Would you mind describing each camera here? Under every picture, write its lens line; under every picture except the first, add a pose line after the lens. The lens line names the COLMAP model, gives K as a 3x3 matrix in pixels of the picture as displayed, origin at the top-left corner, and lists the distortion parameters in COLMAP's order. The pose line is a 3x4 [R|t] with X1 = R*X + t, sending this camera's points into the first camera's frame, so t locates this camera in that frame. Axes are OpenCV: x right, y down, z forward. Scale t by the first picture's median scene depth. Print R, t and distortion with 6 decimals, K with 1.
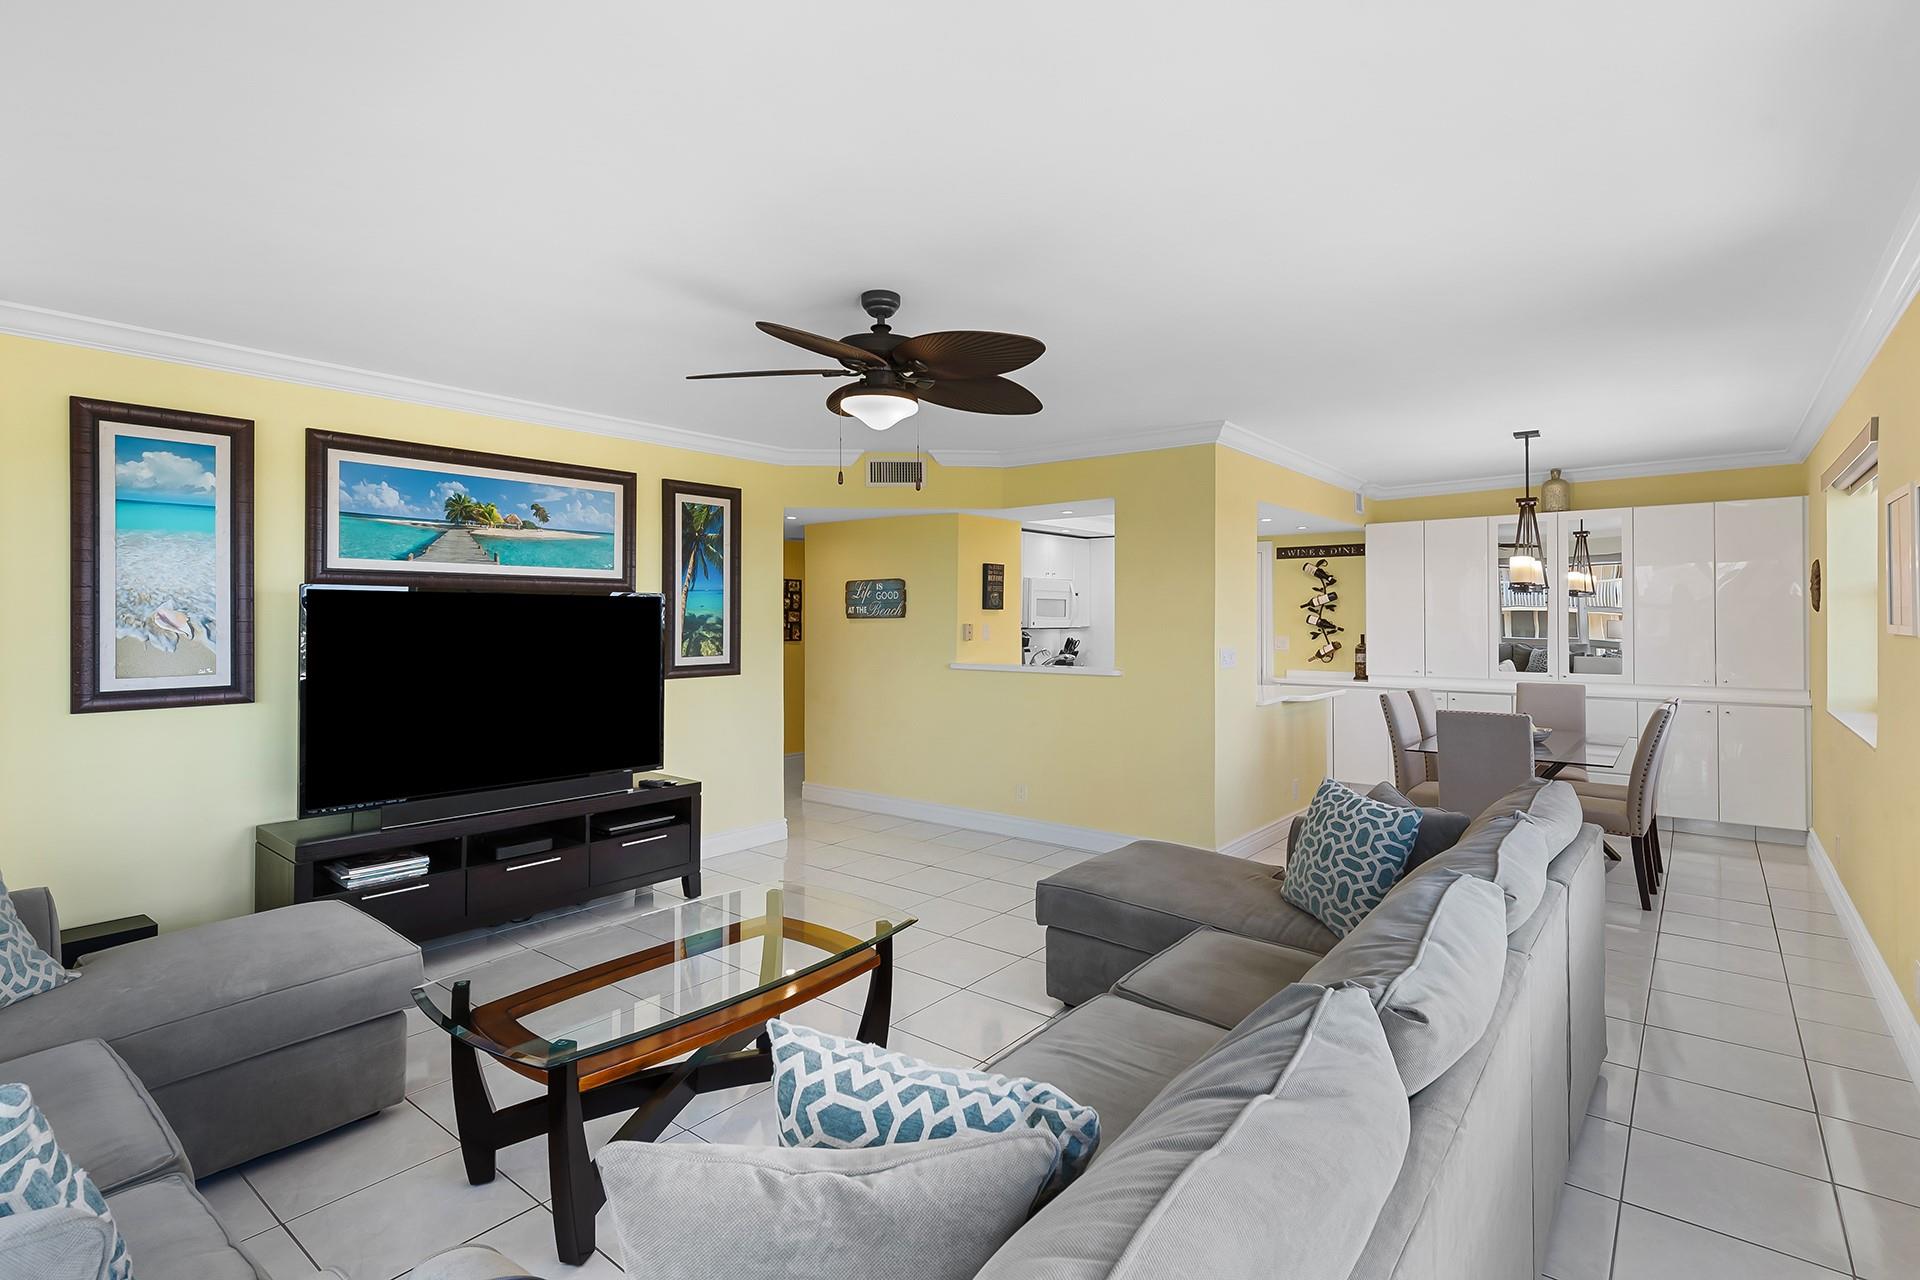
lens RADIAL K [[916.7, 0, 955.7], [0, 916.7, 627.2], [0, 0, 1]] dist [0.012398, -0.000159]
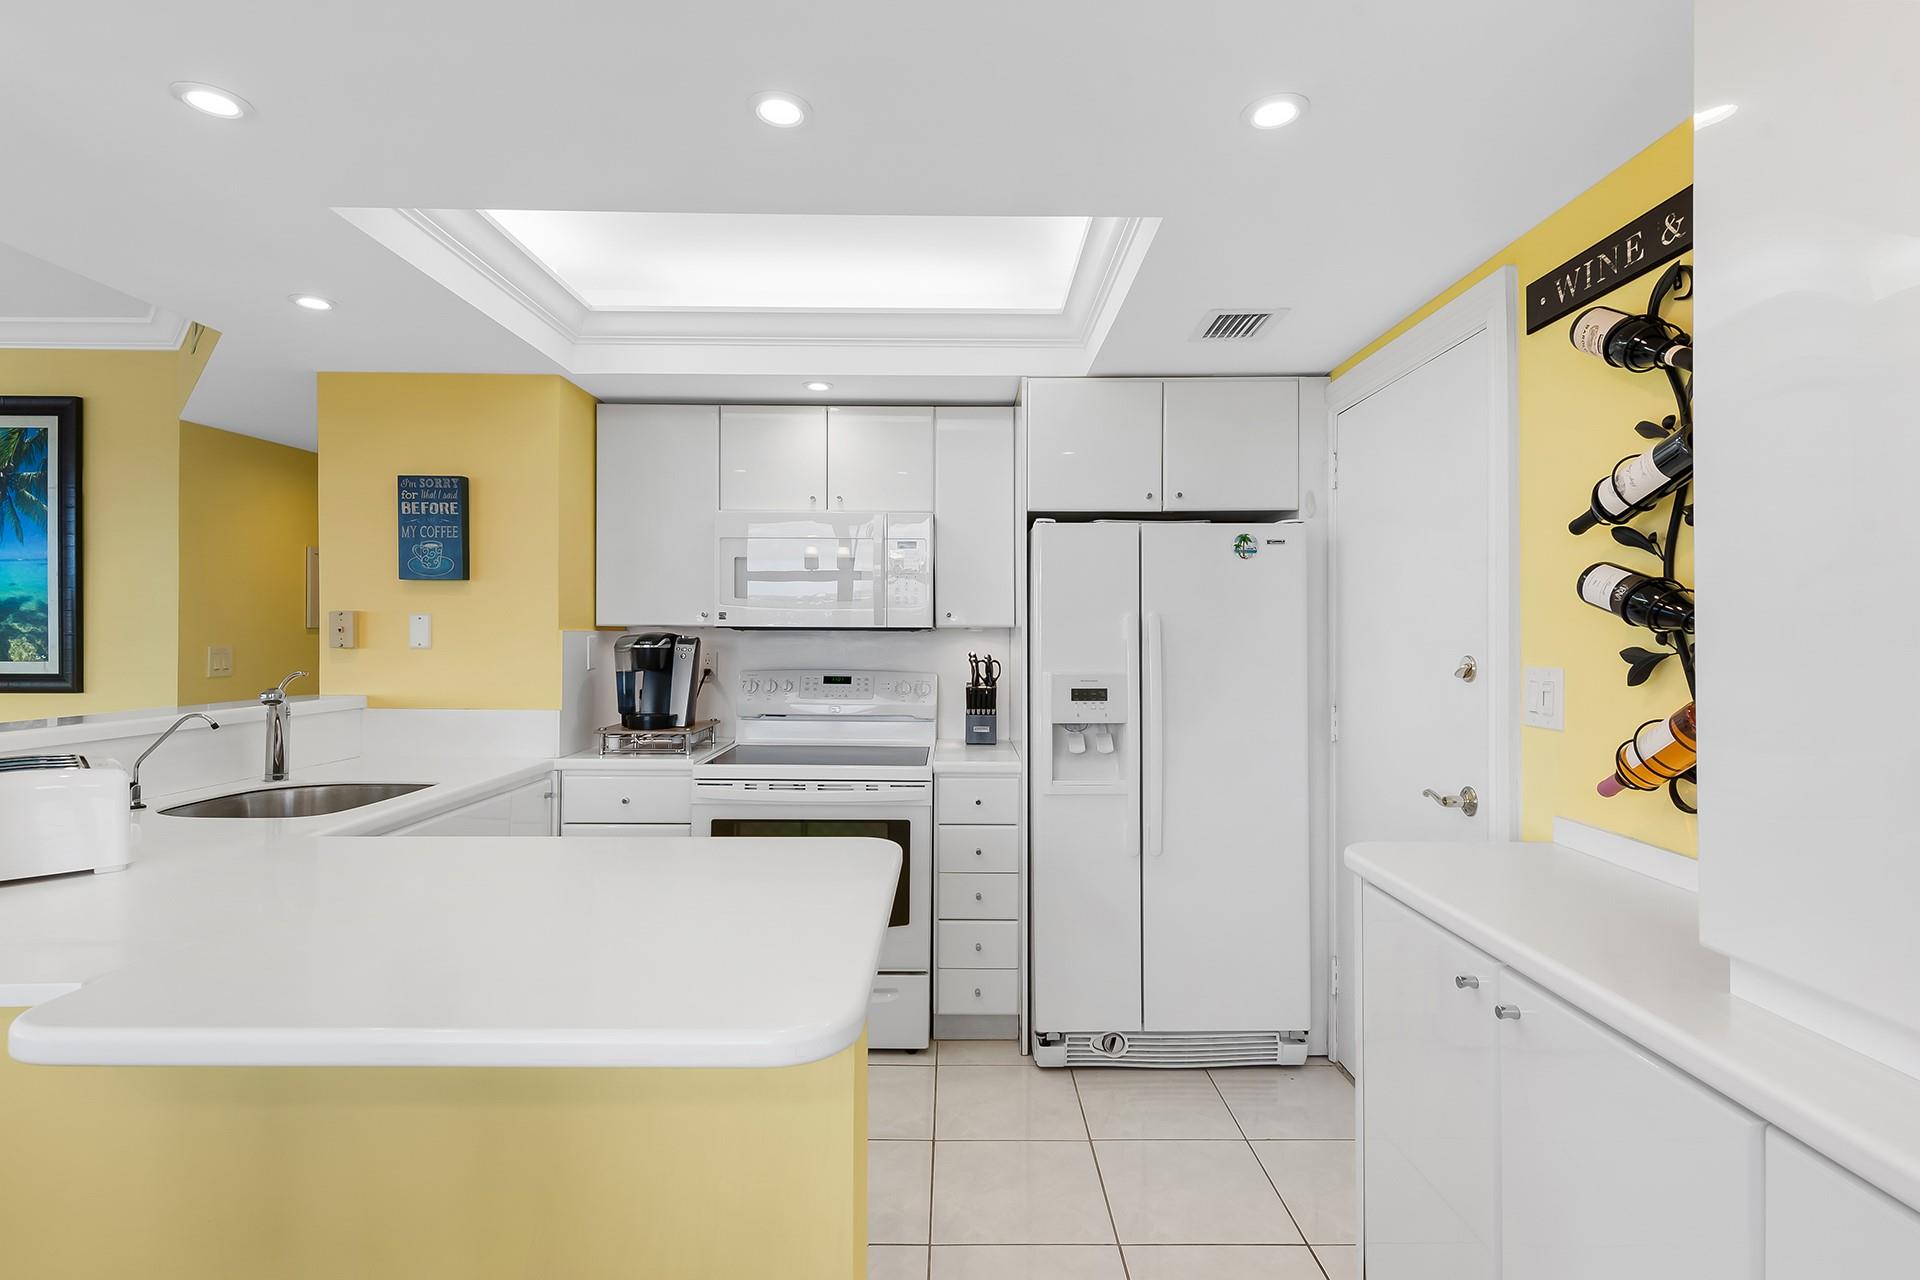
lens RADIAL K [[924.2, 0, 959.5], [0, 924.2, 613.5], [0, 0, 1]] dist [0.012766, -0.000877]
pose [[0.630372, -0.008358, -0.776248, 0.653634], [-0.007036, 0.999839, -0.016480, 0.004029], [0.776261, 0.015850, 0.630212, 1.086096]]
